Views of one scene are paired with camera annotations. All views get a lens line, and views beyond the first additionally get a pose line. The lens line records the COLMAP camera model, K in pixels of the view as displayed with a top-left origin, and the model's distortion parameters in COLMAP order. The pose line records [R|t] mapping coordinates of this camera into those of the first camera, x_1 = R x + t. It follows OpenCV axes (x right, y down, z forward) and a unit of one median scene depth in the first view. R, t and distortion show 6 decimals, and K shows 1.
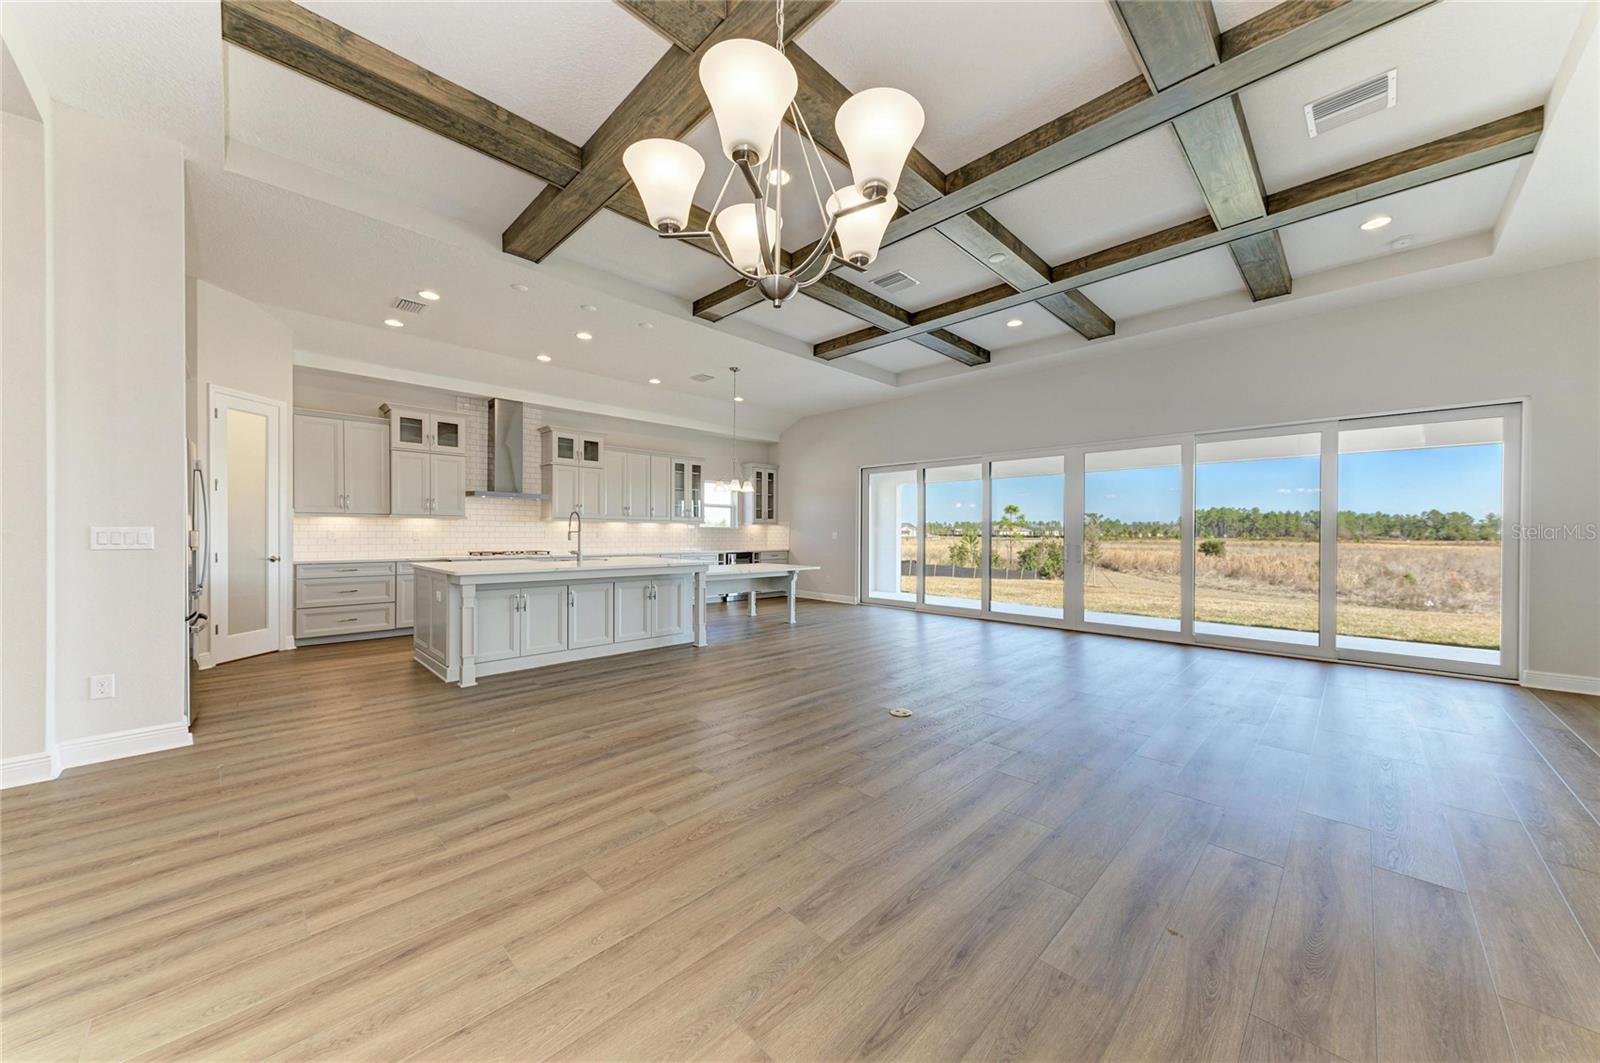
lens RADIAL K [[561.0, 0, 802.9], [0, 561.0, 531.7], [0, 0, 1]] dist [0.013952, -0.001233]
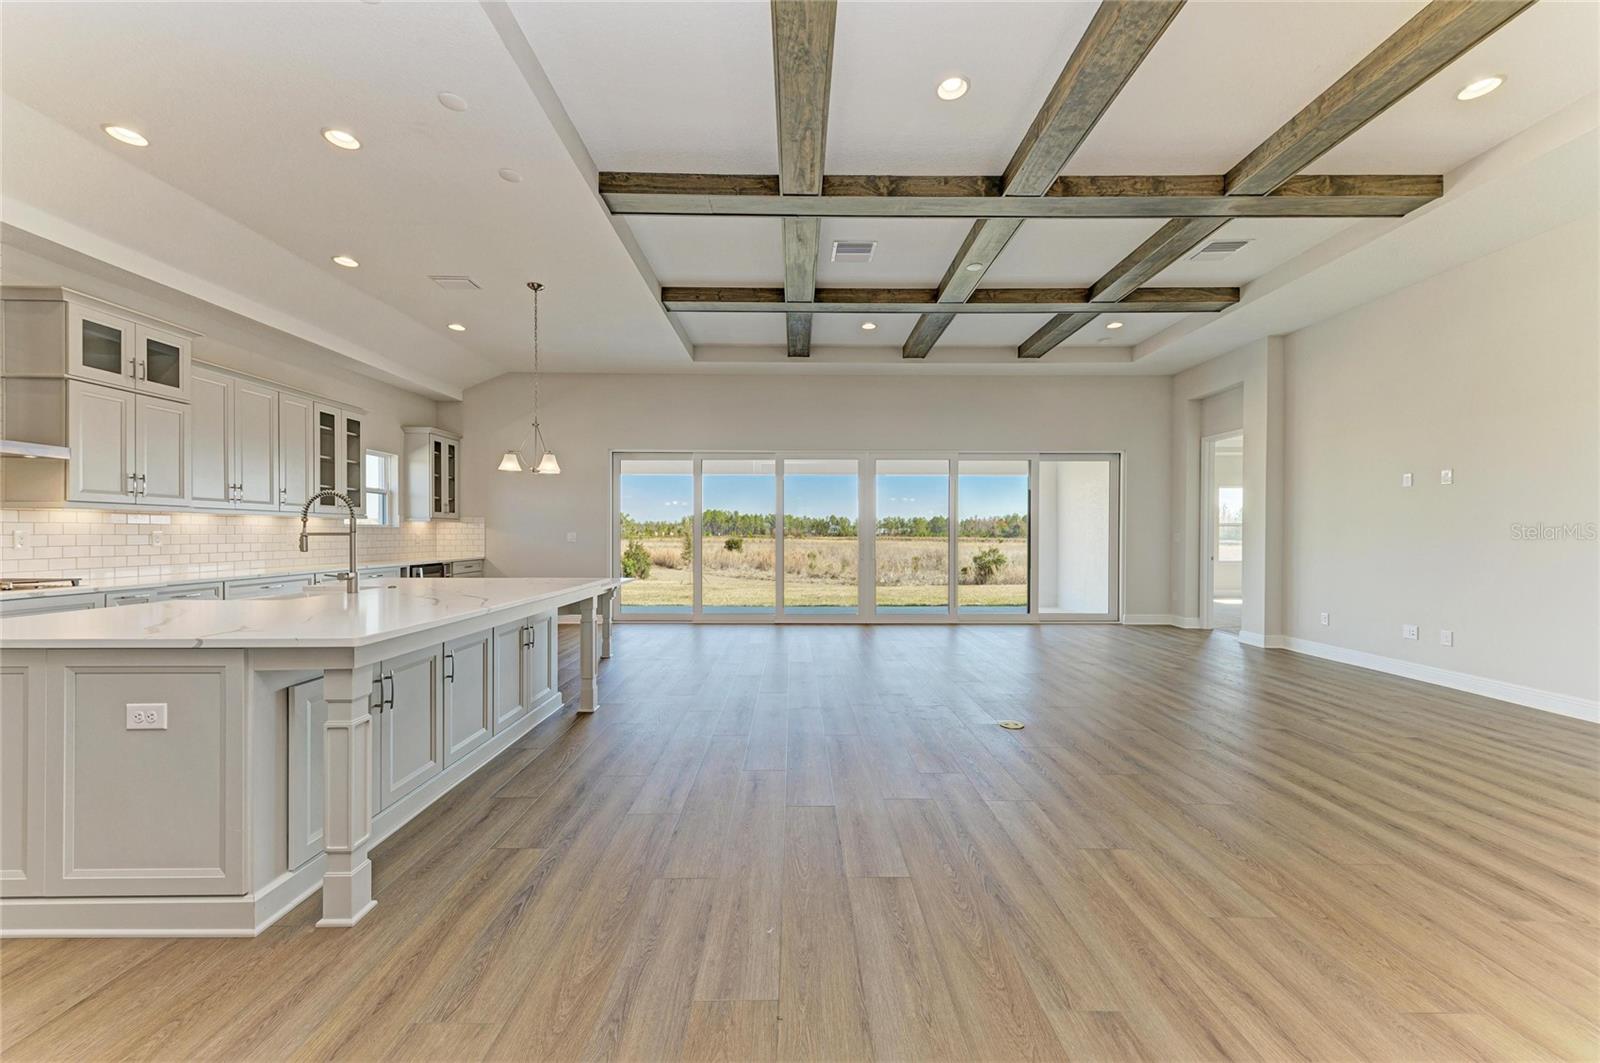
lens RADIAL K [[594.1, 0, 804.3], [0, 594.1, 536.1], [0, 0, 1]] dist [0.014443, -0.003227]
pose [[0.703337, -0.005532, 0.710835, -0.302167], [-0.001338, 0.999958, 0.009106, -0.001945], [-0.710855, -0.007355, 0.703300, 0.210028]]
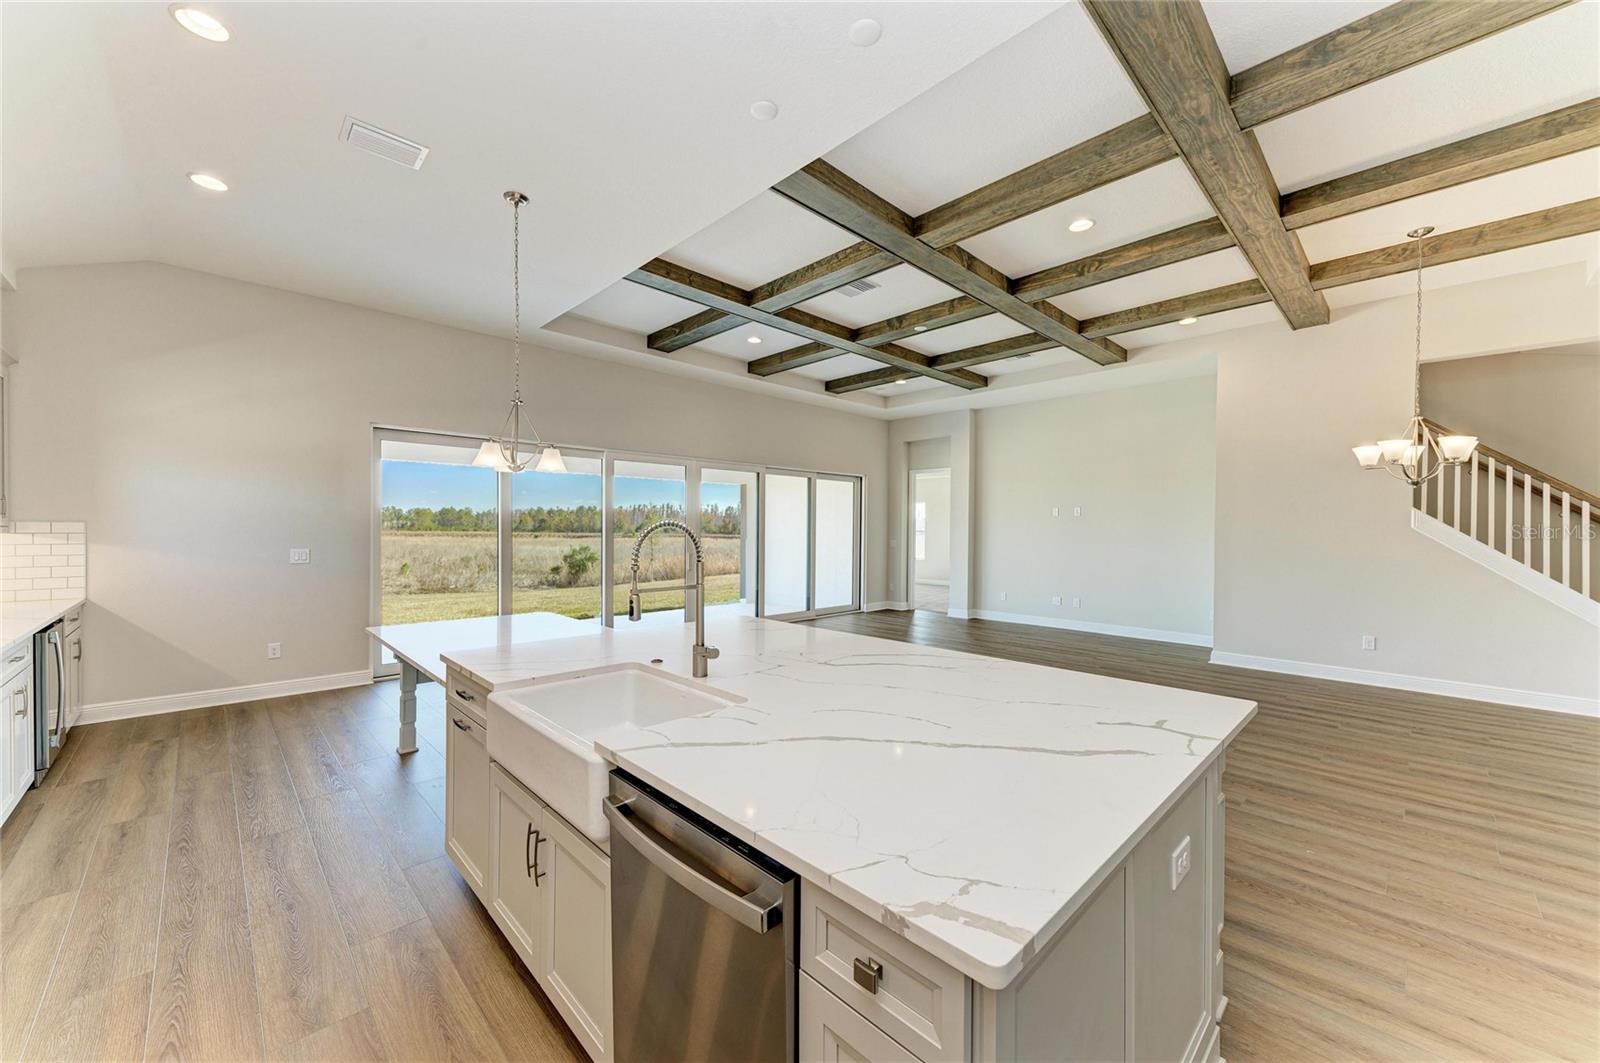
lens RADIAL K [[594.1, 0, 802.7], [0, 594.1, 537.8], [0, 0, 1]] dist [0.014443, -0.003227]
pose [[0.019996, -0.018310, 0.999632, -0.453859], [-0.008485, 0.999793, 0.018483, -0.022158], [-0.999764, -0.008851, 0.019837, 0.573055]]
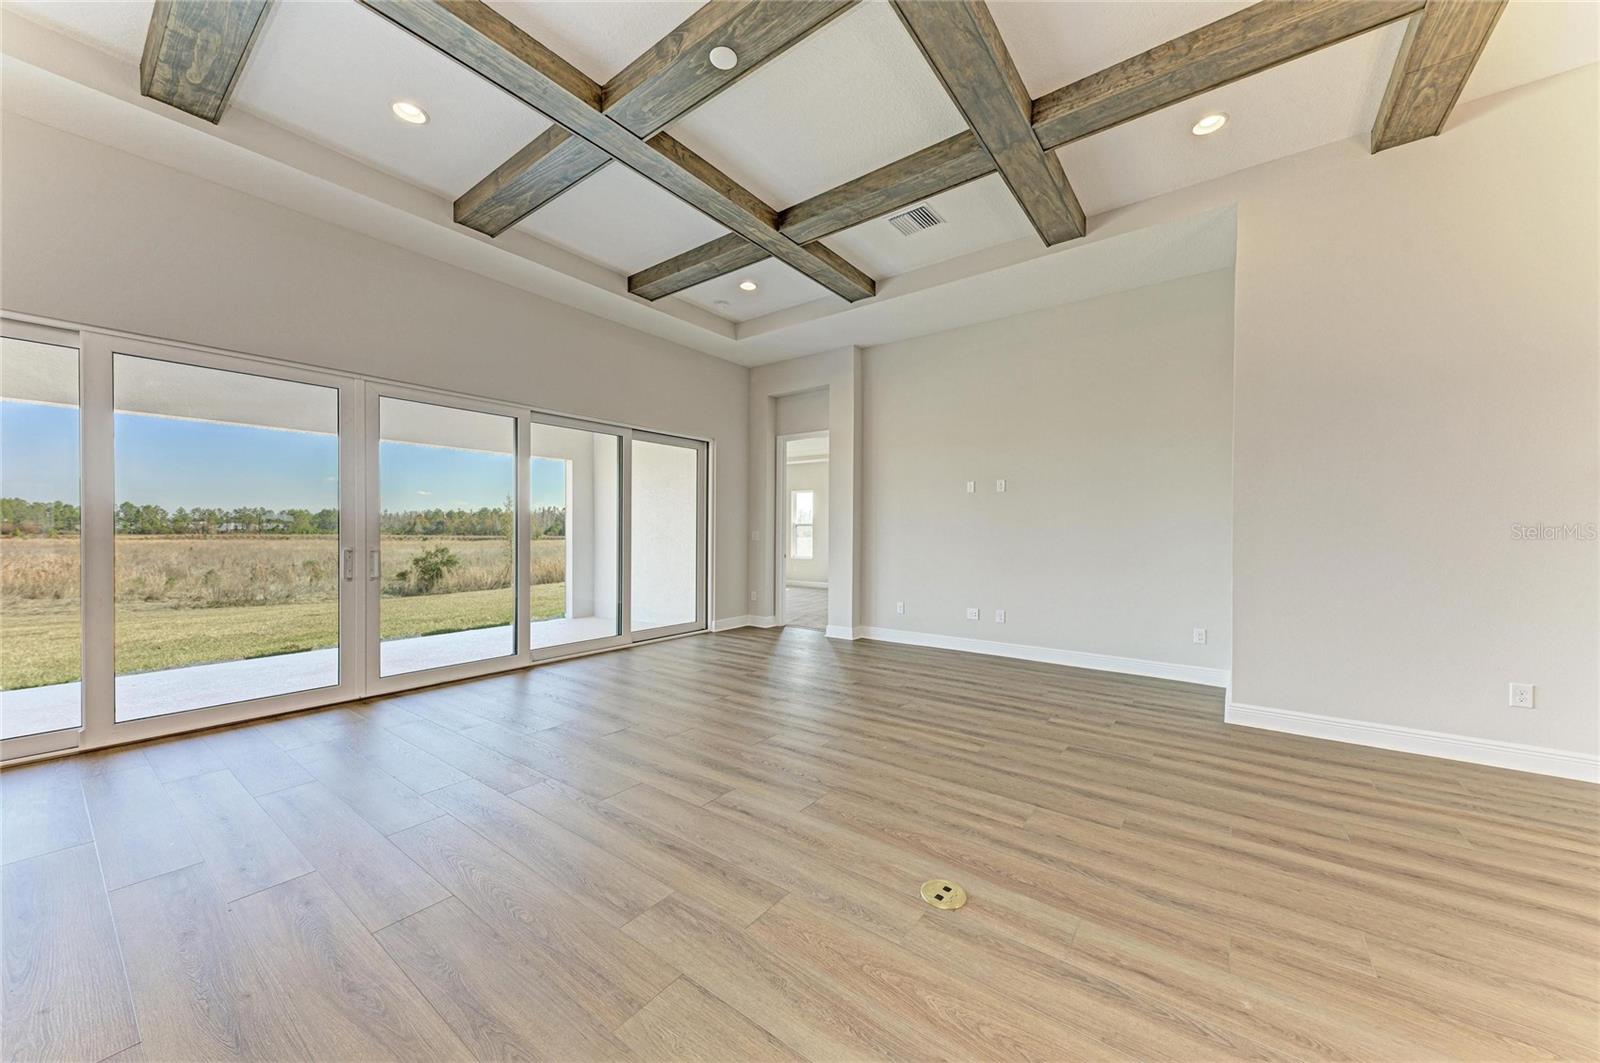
lens RADIAL K [[561.0, 0, 808.8], [0, 561.0, 536.2], [0, 0, 1]] dist [0.013952, -0.001233]
pose [[-0.142682, -0.012309, 0.989692, -0.113373], [-0.005958, 0.999915, 0.011577, -0.001307], [-0.989751, -0.004244, -0.142743, 0.463603]]
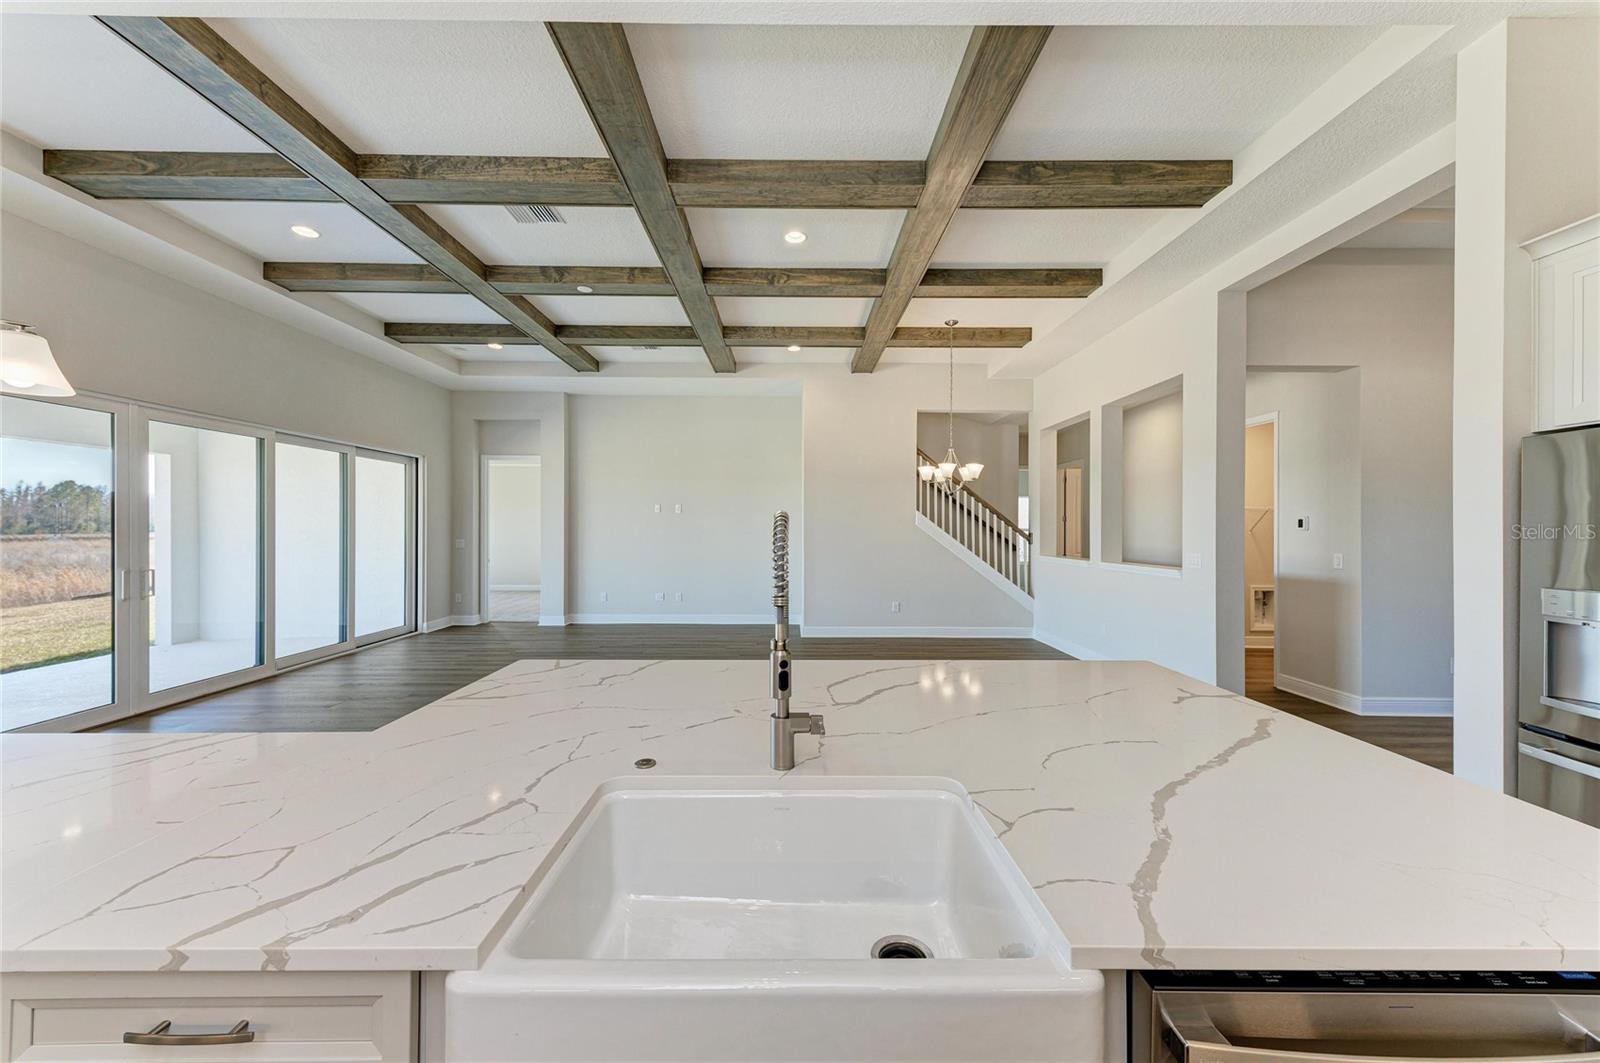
lens RADIAL K [[594.1, 0, 793.6], [0, 594.1, 533.4], [0, 0, 1]] dist [0.014443, -0.003227]
pose [[-0.705742, -0.012890, 0.708351, -0.335847], [-0.007205, 0.999913, 0.011016, -0.021350], [-0.708432, 0.002671, -0.705774, 0.704394]]
